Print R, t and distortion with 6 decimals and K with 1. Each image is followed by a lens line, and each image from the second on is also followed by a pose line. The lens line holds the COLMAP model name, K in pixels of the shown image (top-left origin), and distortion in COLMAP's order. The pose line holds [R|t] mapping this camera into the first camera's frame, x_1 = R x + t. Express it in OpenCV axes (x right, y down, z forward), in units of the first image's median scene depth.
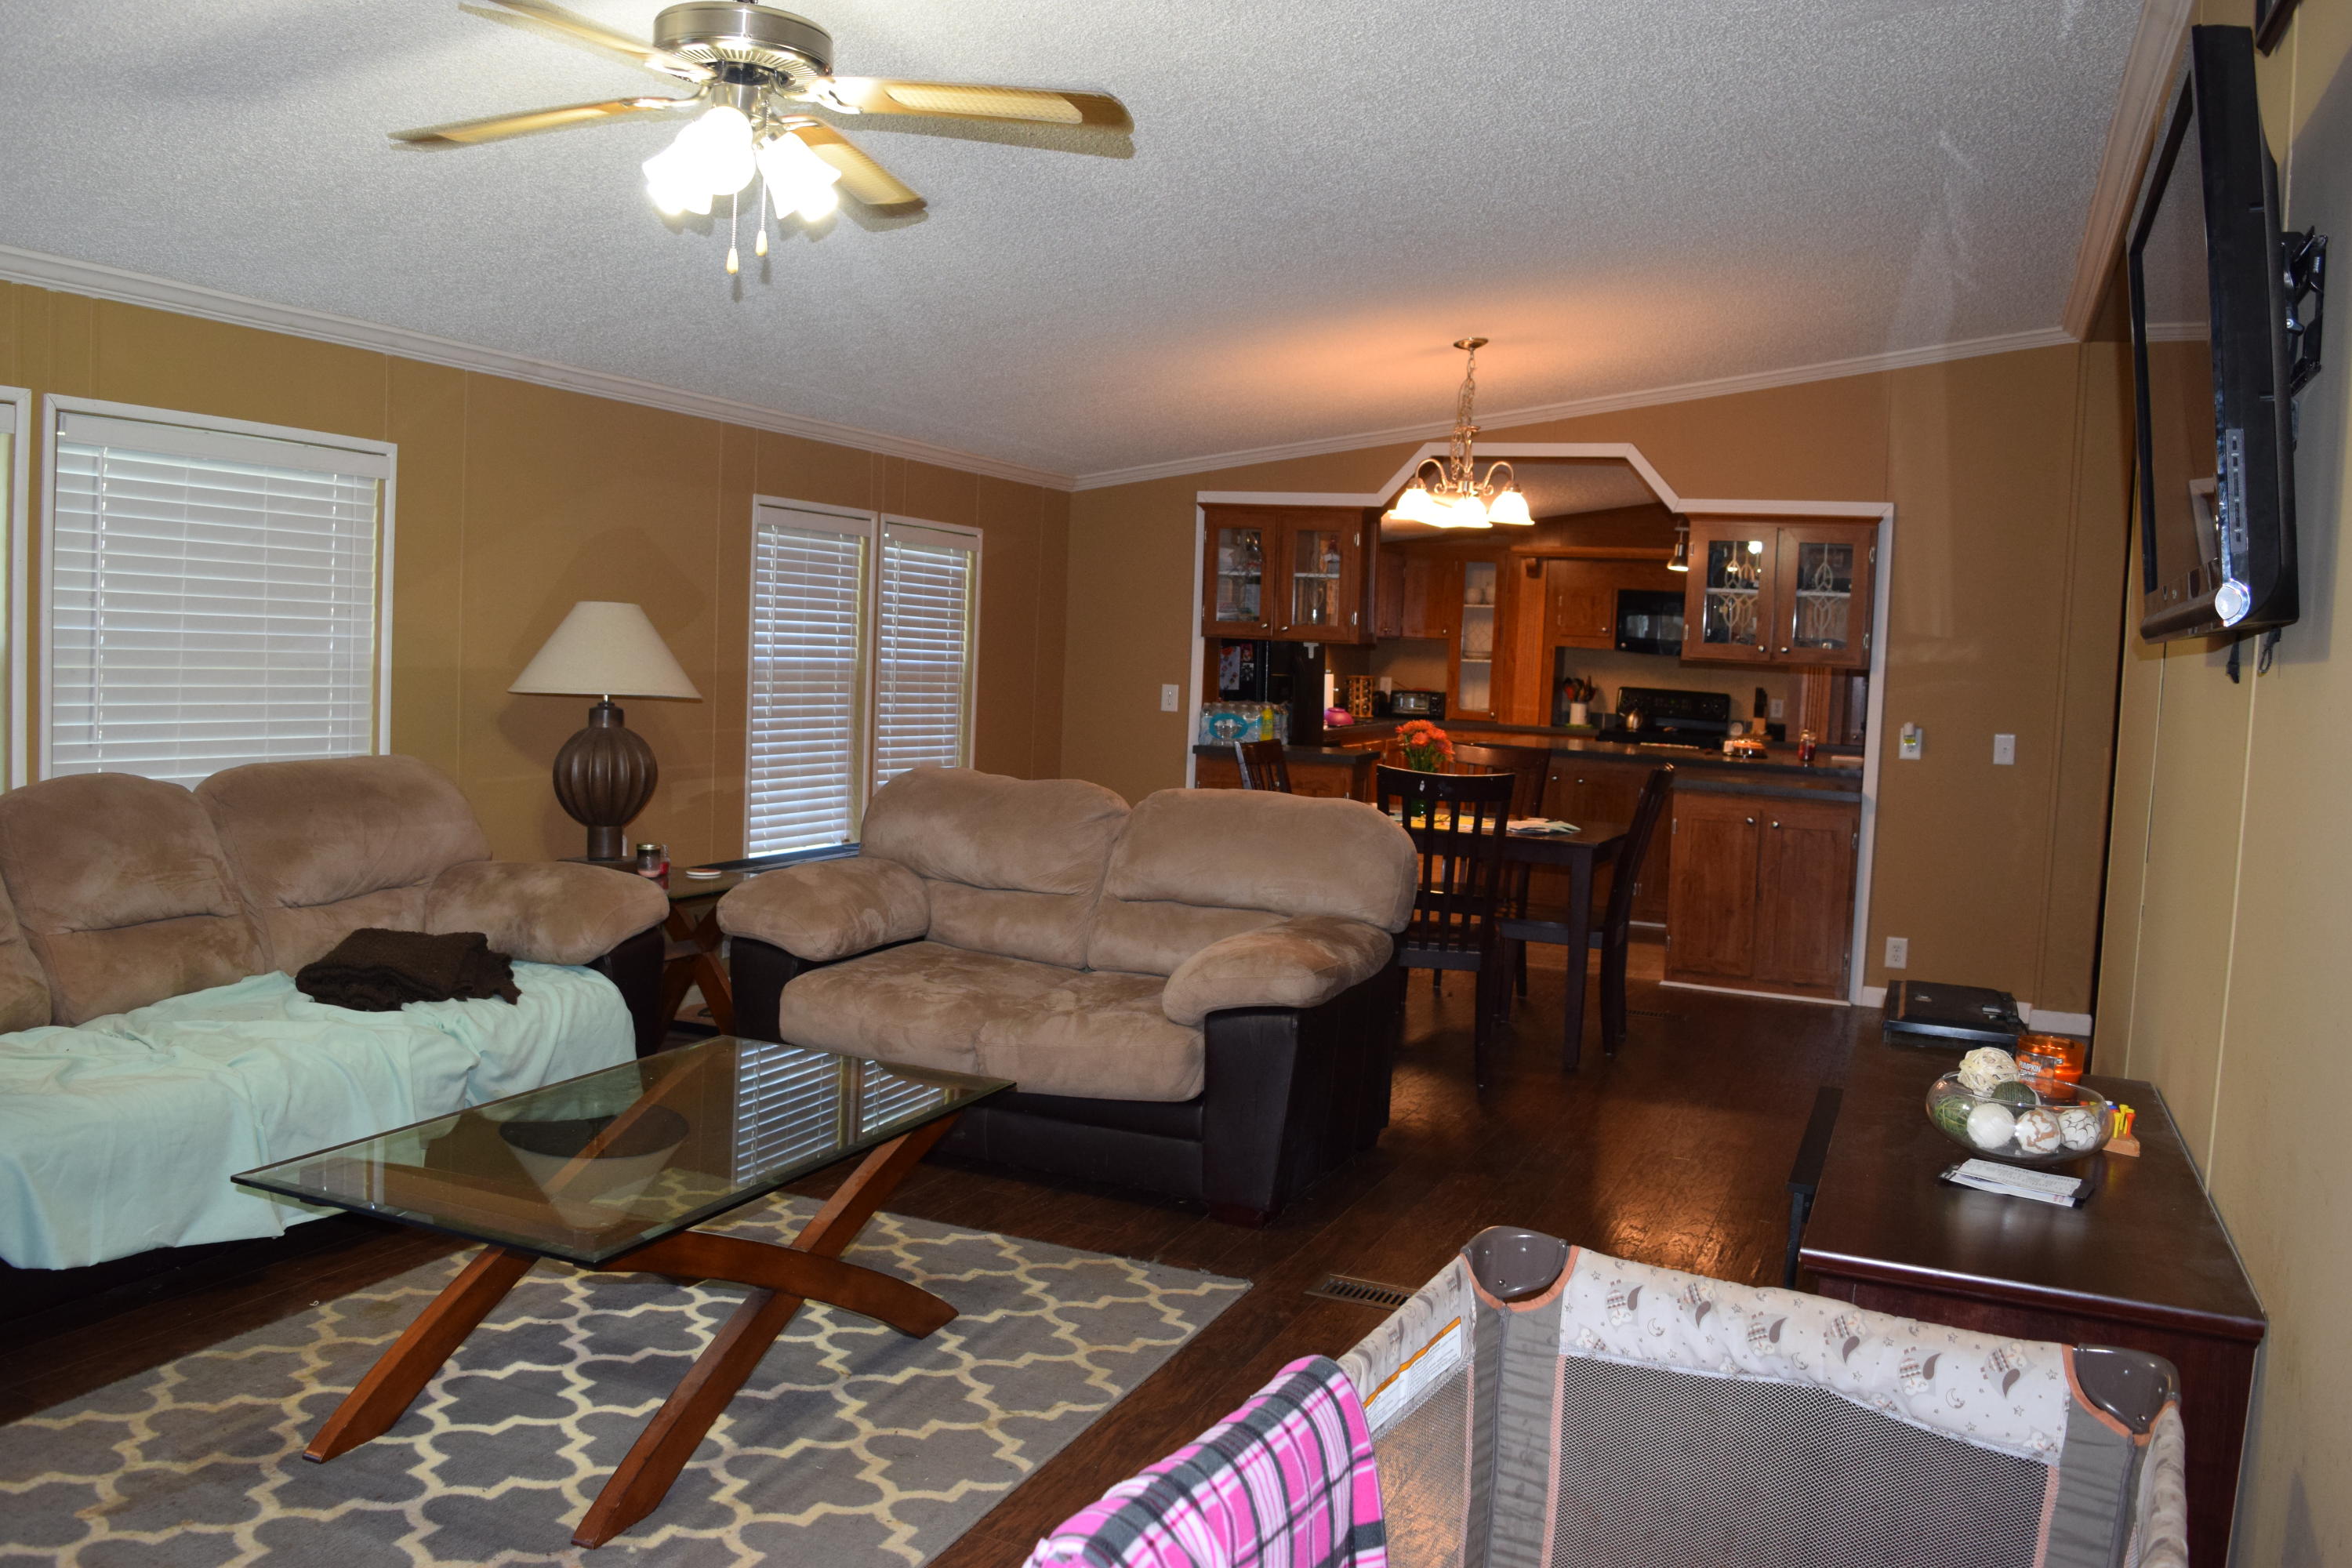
lens RADIAL K [[1825.8, 0, 1185.1], [0, 1825.8, 779.8], [0, 0, 1]] dist [-0.088527, 0.010420]
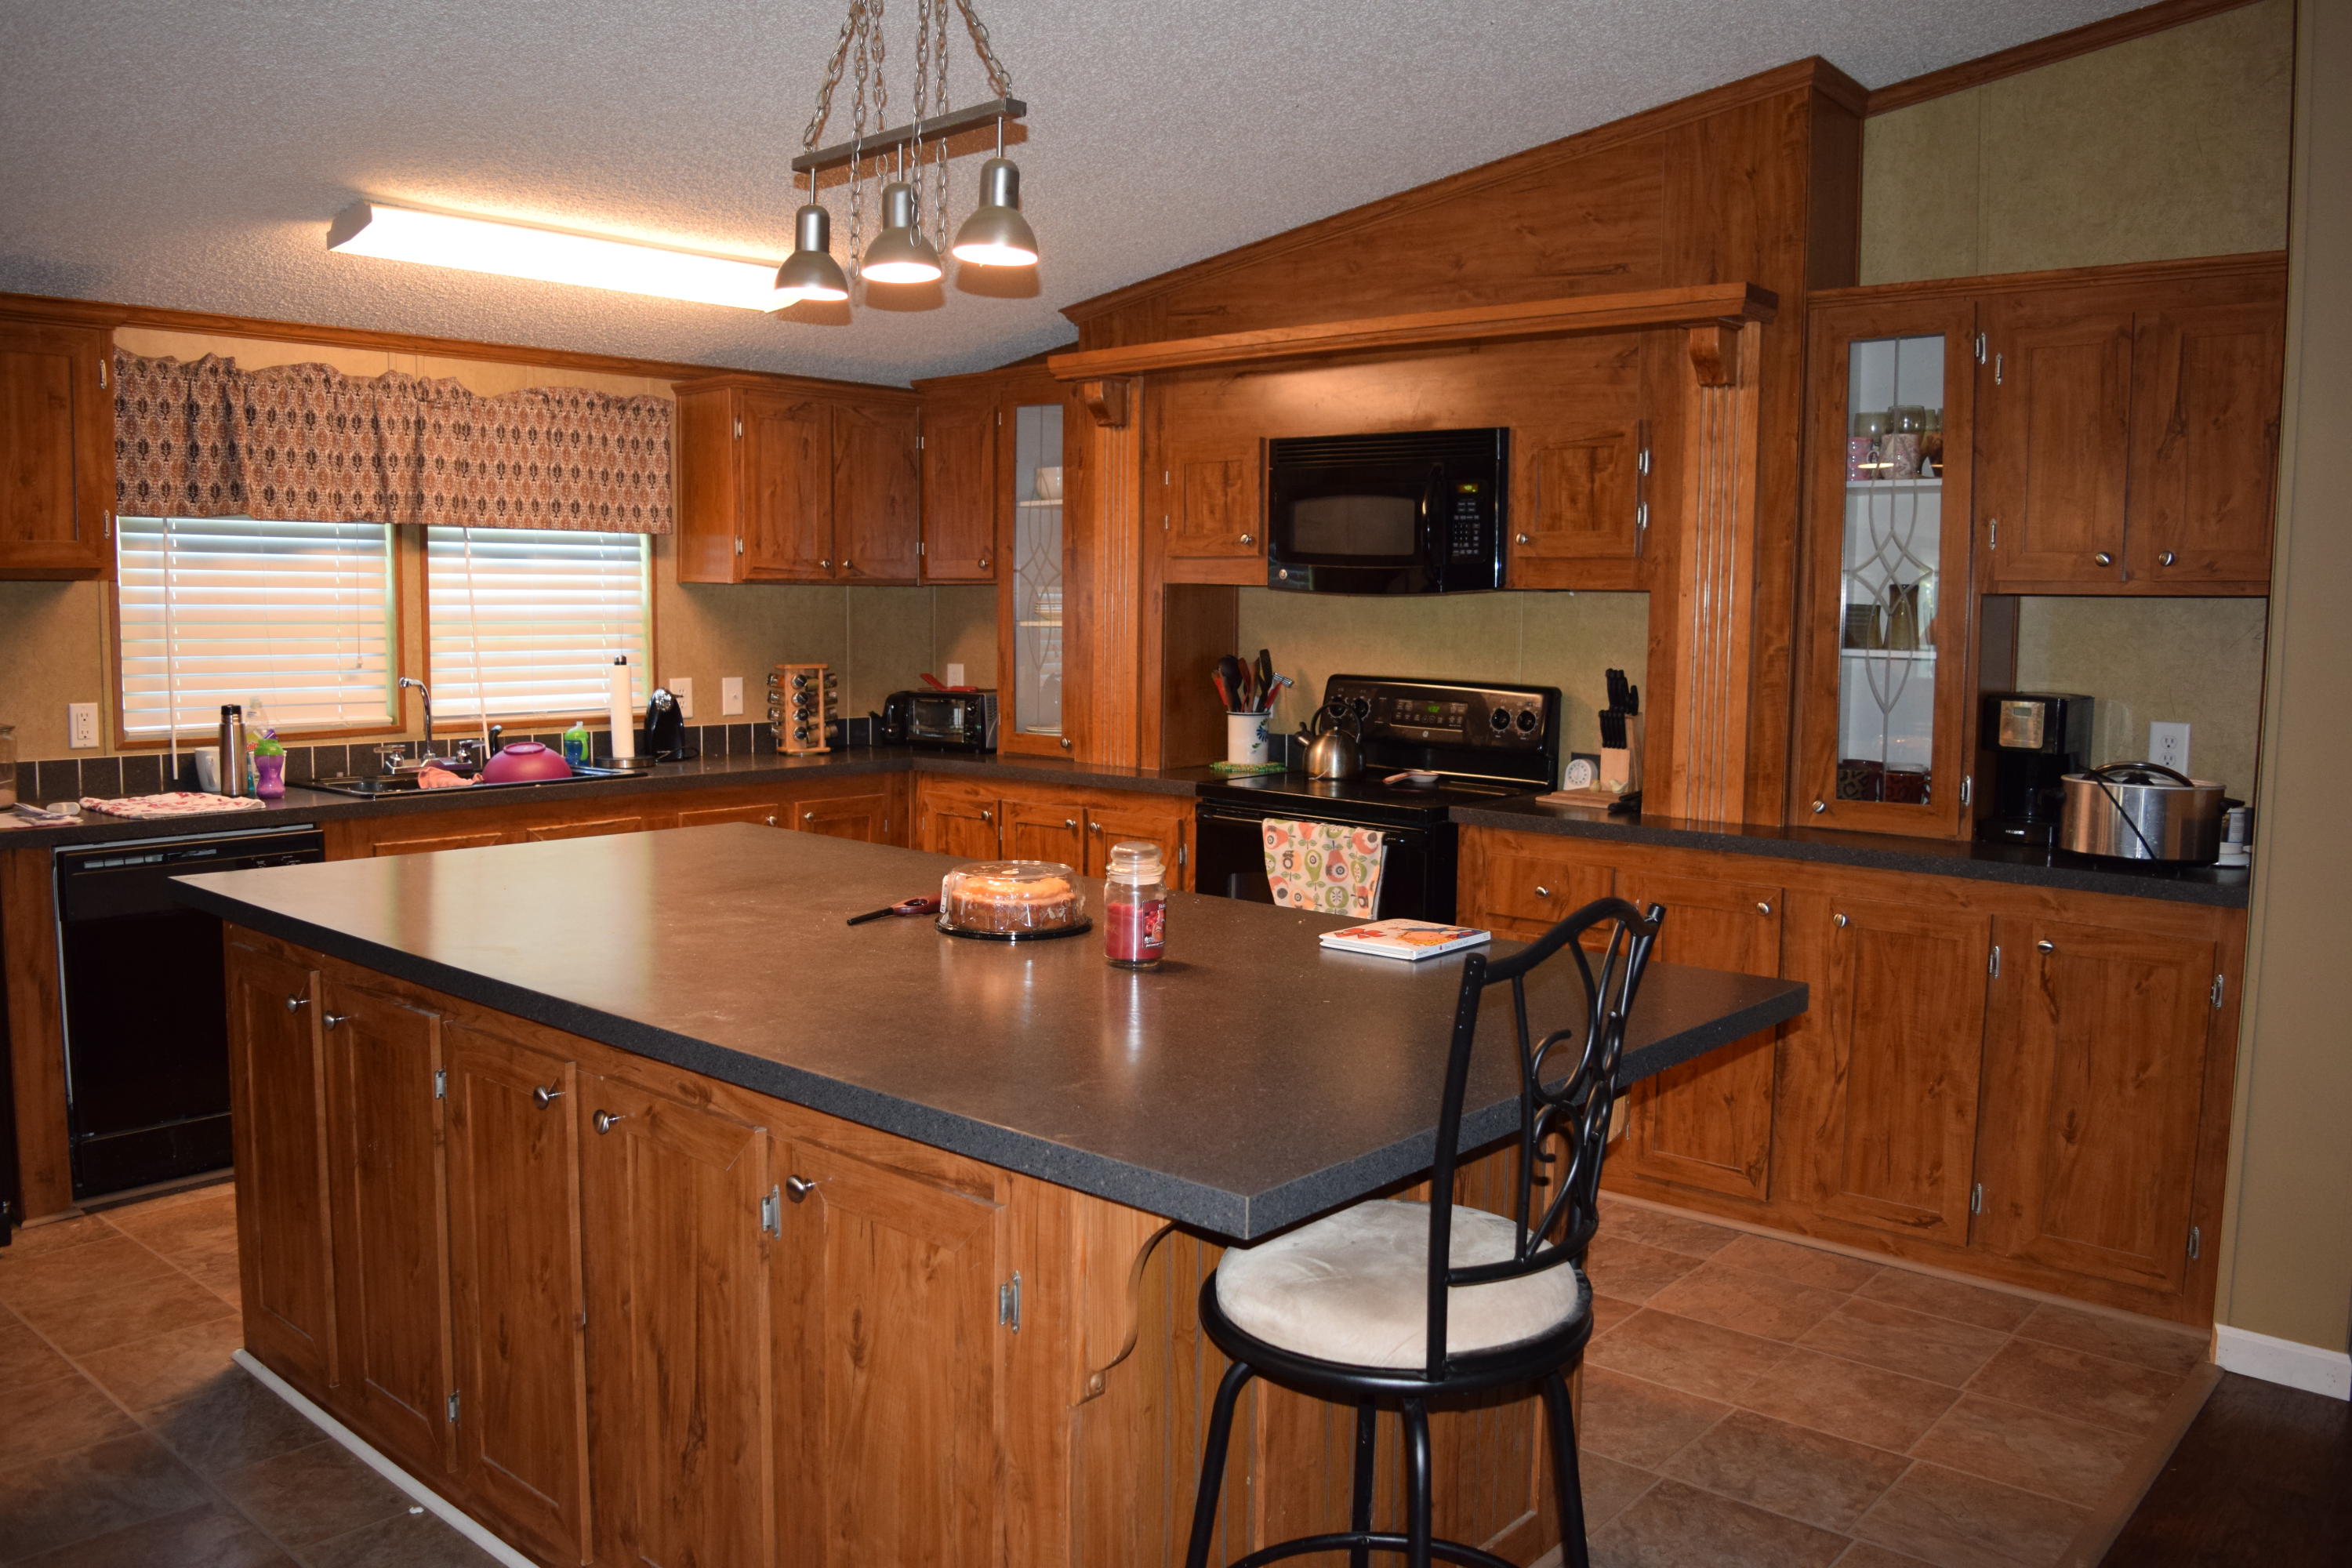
lens RADIAL K [[1825.8, 0, 1185.1], [0, 1825.8, 779.8], [0, 0, 1]] dist [-0.088527, 0.010420]
pose [[0.951816, -0.004628, -0.306634, 0.340313], [0.007950, 0.999922, 0.009585, -0.031339], [0.306566, -0.011561, 0.951779, 0.591166]]
